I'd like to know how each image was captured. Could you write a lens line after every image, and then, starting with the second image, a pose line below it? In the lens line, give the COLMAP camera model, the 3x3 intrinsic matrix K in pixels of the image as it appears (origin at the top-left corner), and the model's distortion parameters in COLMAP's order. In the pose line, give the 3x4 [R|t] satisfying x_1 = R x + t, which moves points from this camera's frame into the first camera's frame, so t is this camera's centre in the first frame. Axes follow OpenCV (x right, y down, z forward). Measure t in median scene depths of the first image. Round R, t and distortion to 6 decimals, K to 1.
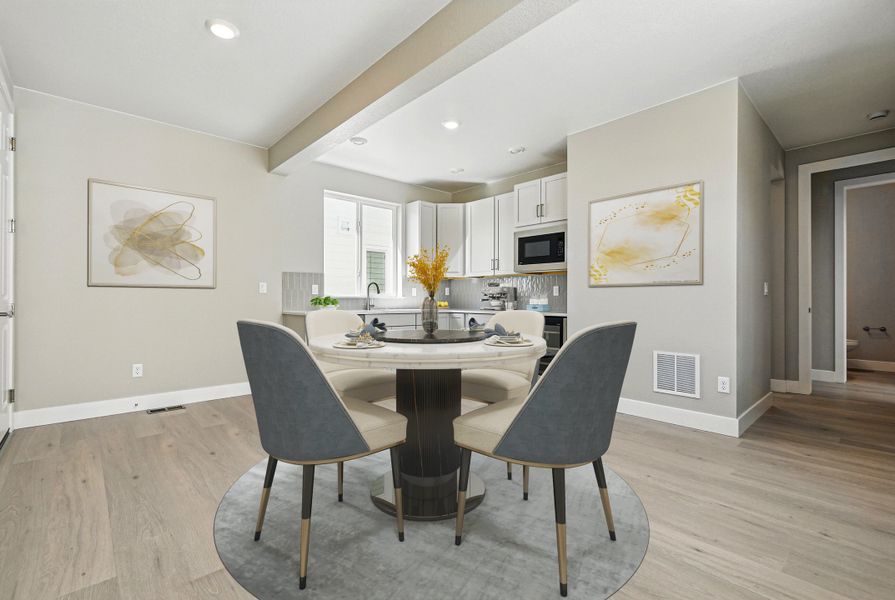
lens RADIAL K [[402.8, 0, 447.5], [0, 402.8, 300.0], [0, 0, 1]] dist [0.001936, 0.000171]
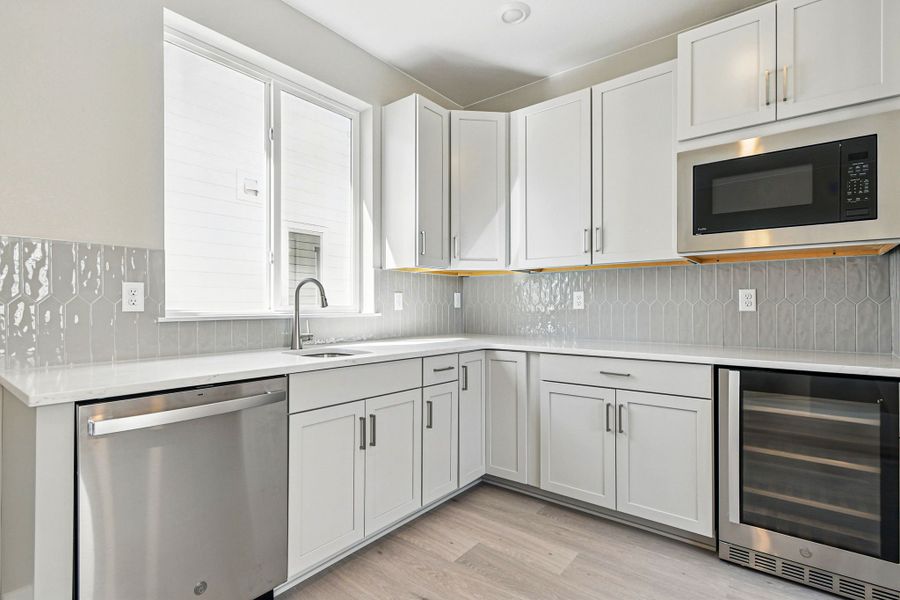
lens RADIAL K [[437.9, 0, 449.0], [0, 437.9, 310.2], [0, 0, 1]] dist [0.001727, 0.000321]
pose [[0.988182, -0.004982, 0.153205, -0.113831], [0.004058, 0.999972, 0.006342, -0.014718], [-0.153232, -0.005645, 0.988174, 0.546151]]
